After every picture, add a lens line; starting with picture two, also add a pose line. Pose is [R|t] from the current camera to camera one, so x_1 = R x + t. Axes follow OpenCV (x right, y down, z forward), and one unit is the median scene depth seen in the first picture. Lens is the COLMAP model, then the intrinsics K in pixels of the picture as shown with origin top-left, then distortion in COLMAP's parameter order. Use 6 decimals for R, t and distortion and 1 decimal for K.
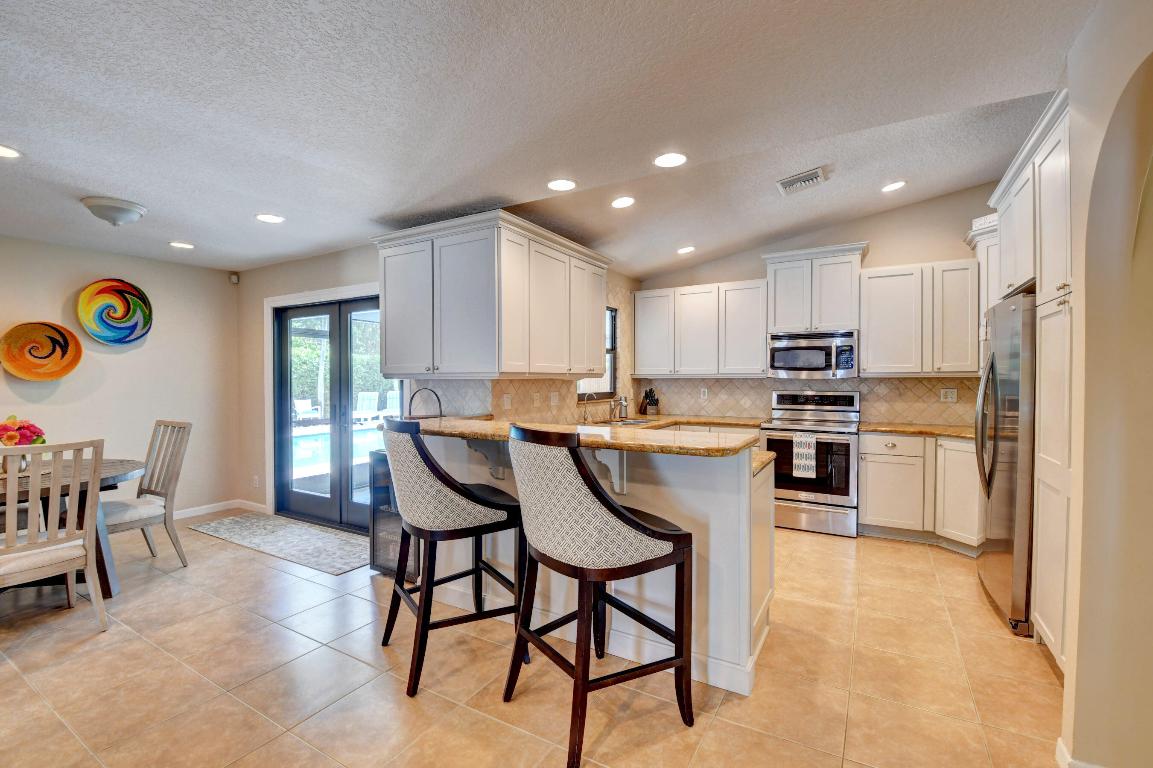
lens RADIAL K [[512.8, 0, 575.6], [0, 512.8, 385.2], [0, 0, 1]] dist [-0.000896, -0.000121]
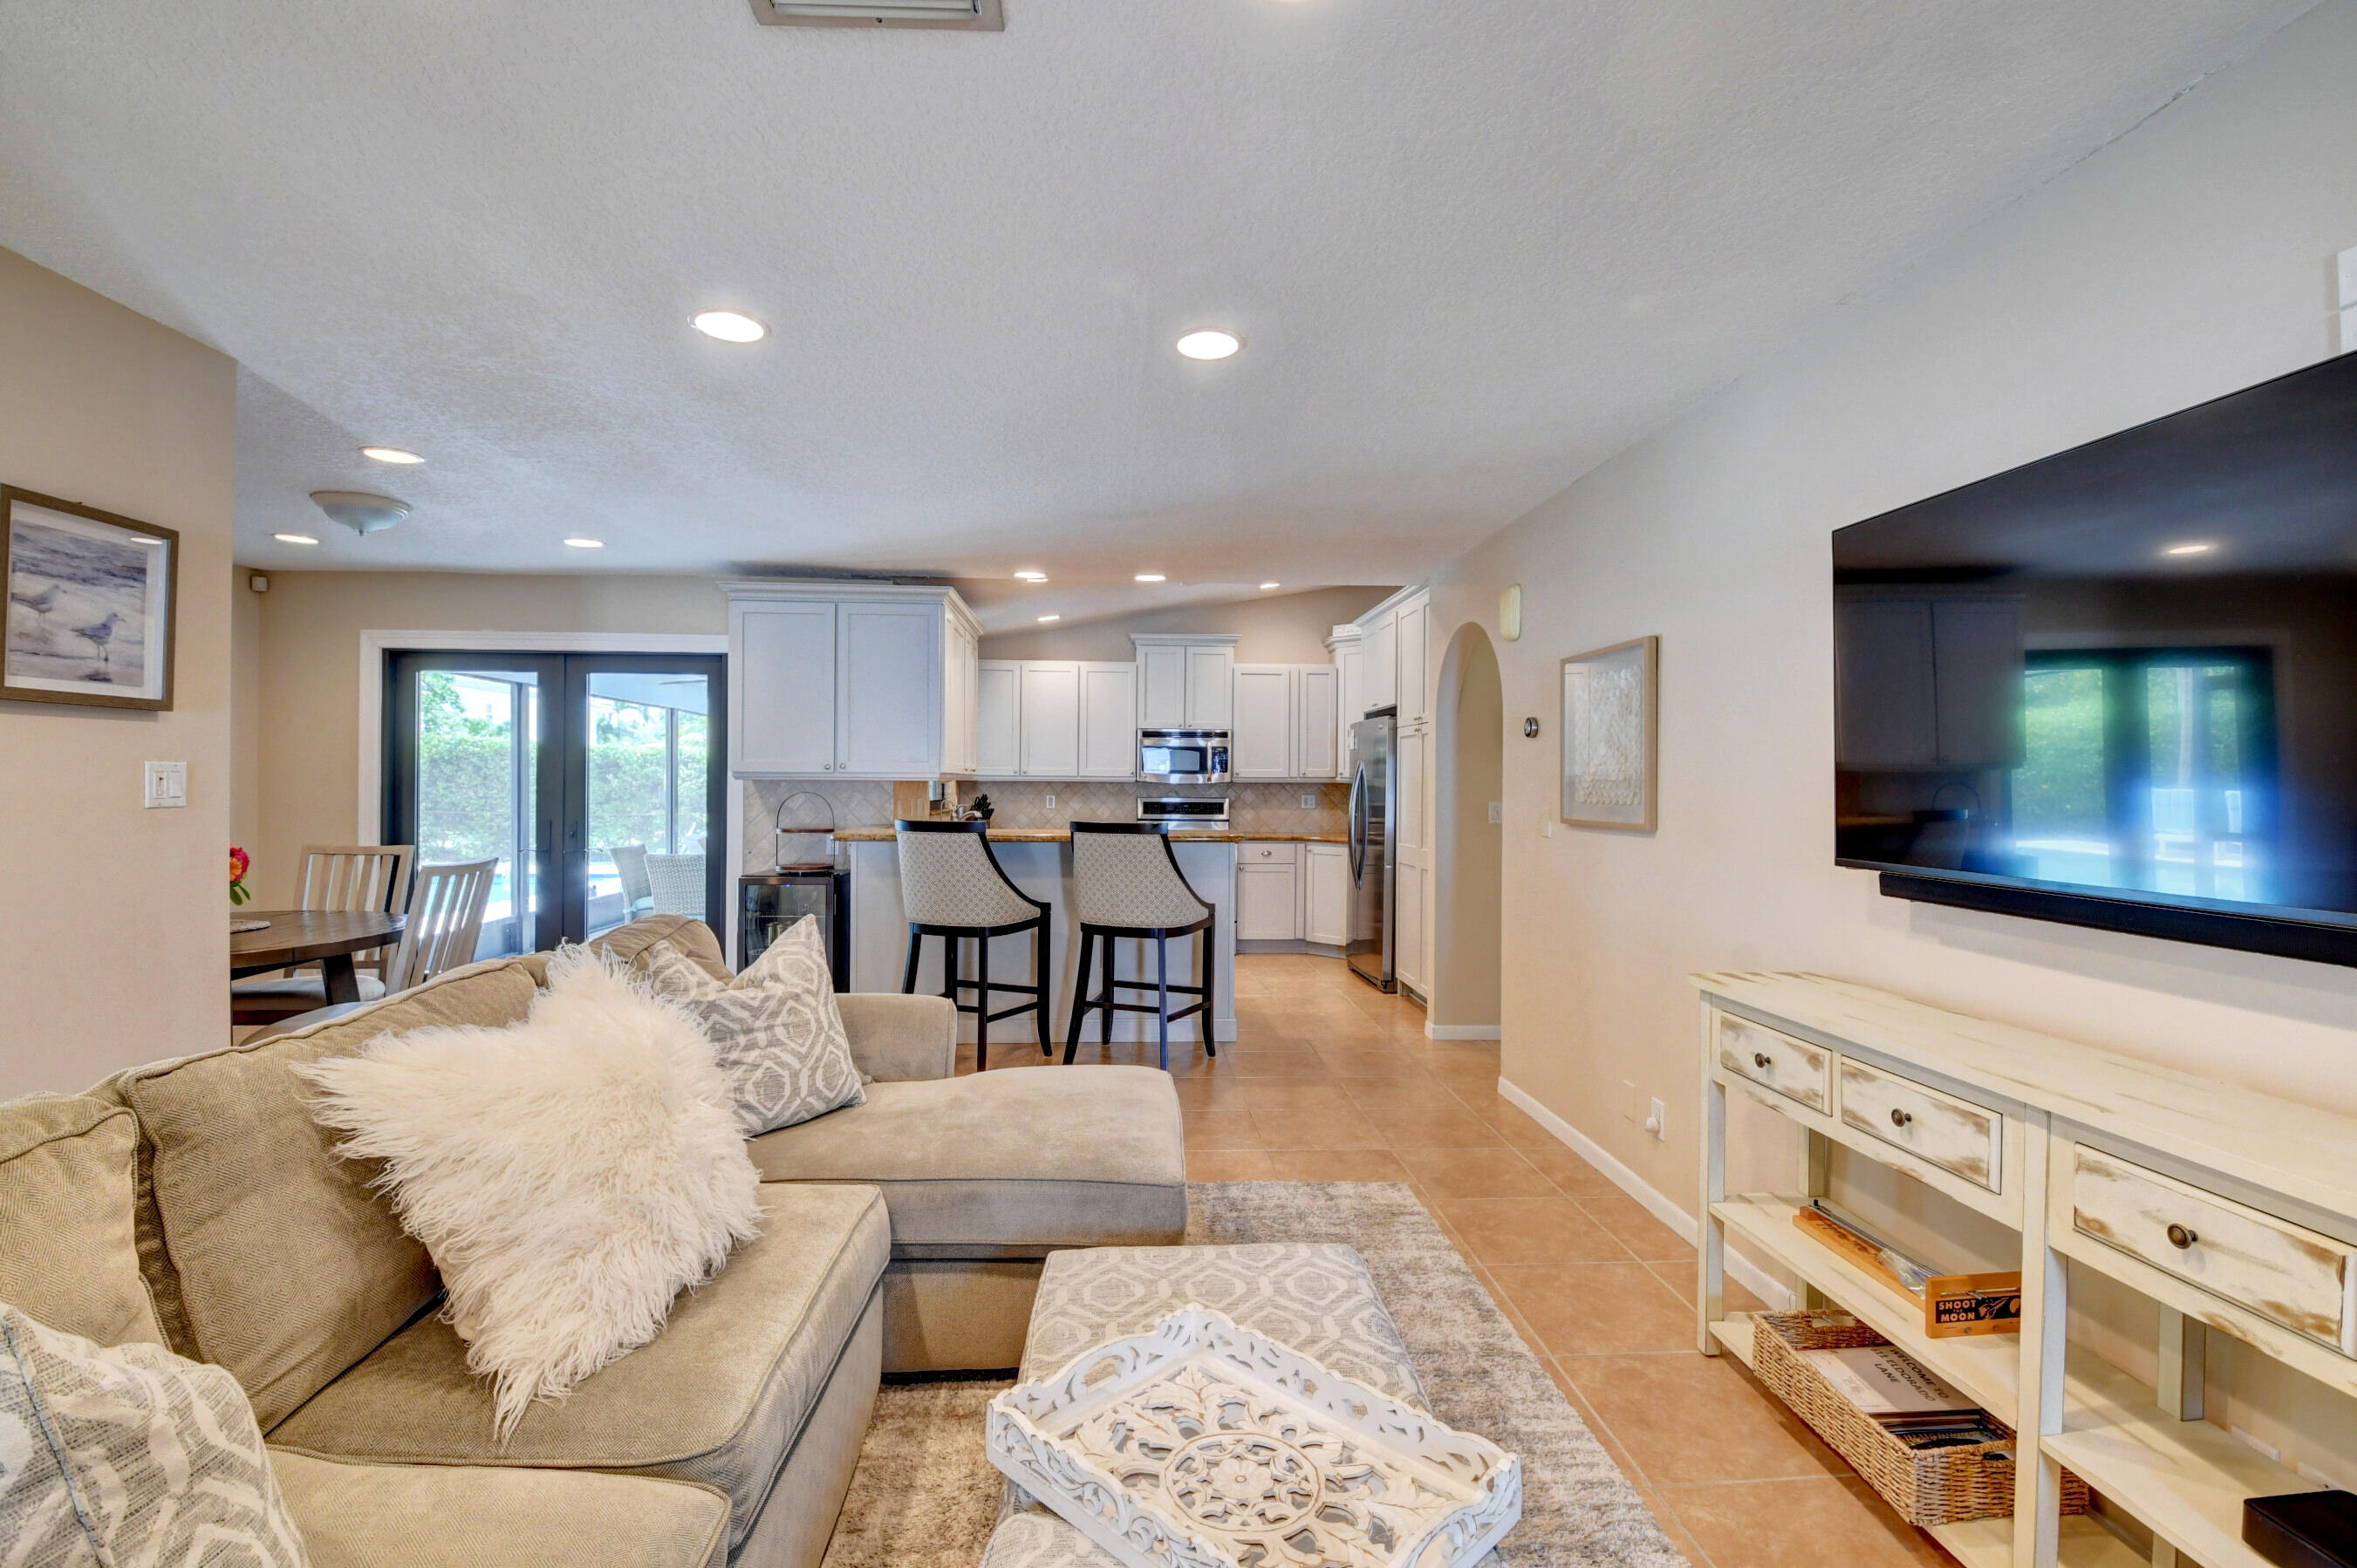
lens RADIAL K [[1048.1, 0, 1170.2], [0, 1048.1, 782.3], [0, 0, 1]] dist [-0.000896, -0.000121]
pose [[0.822811, 0.007719, 0.568262, -0.594203], [-0.000069, 0.999909, -0.013483, 0.010121], [-0.568315, 0.011055, 0.822737, -0.466761]]
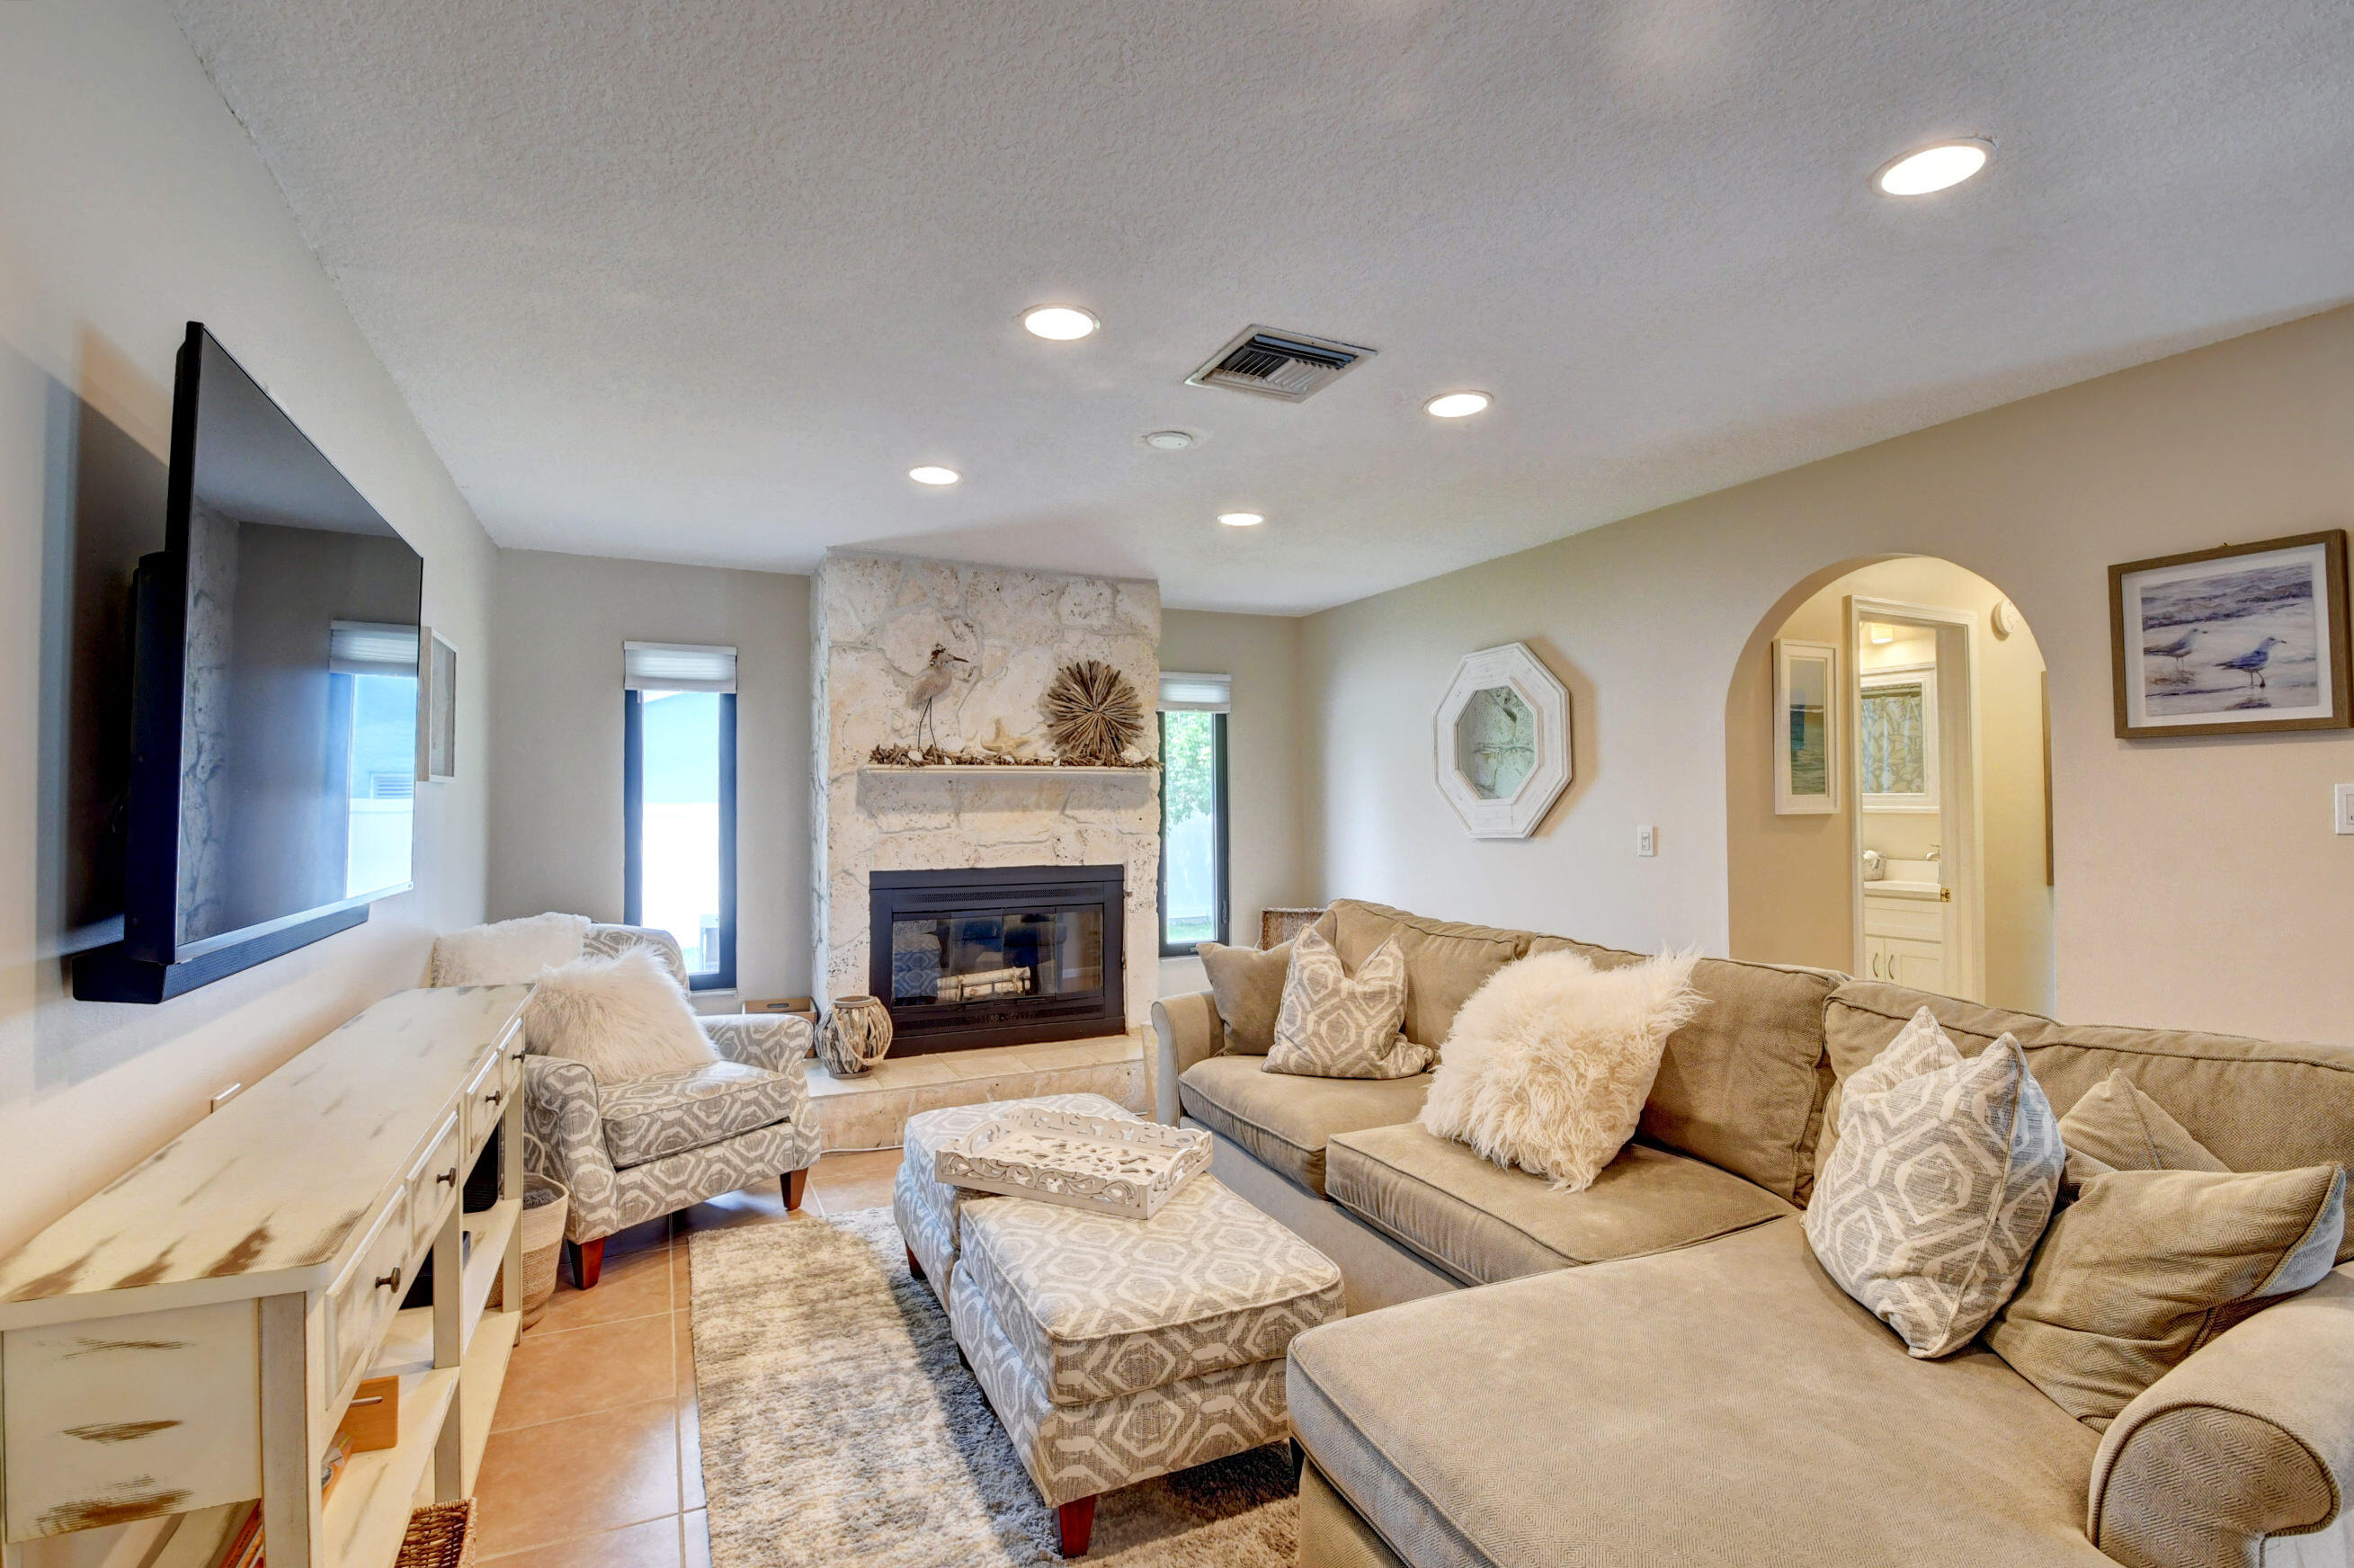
lens RADIAL K [[1046.8, 0, 1172.3], [0, 1046.8, 782.7], [0, 0, 1]] dist [-0.000896, -0.000121]
pose [[-0.550651, -0.008641, -0.834691, 0.587725], [-0.010474, 0.999939, -0.003442, -0.012387], [0.834670, 0.006847, -0.550708, 0.631475]]
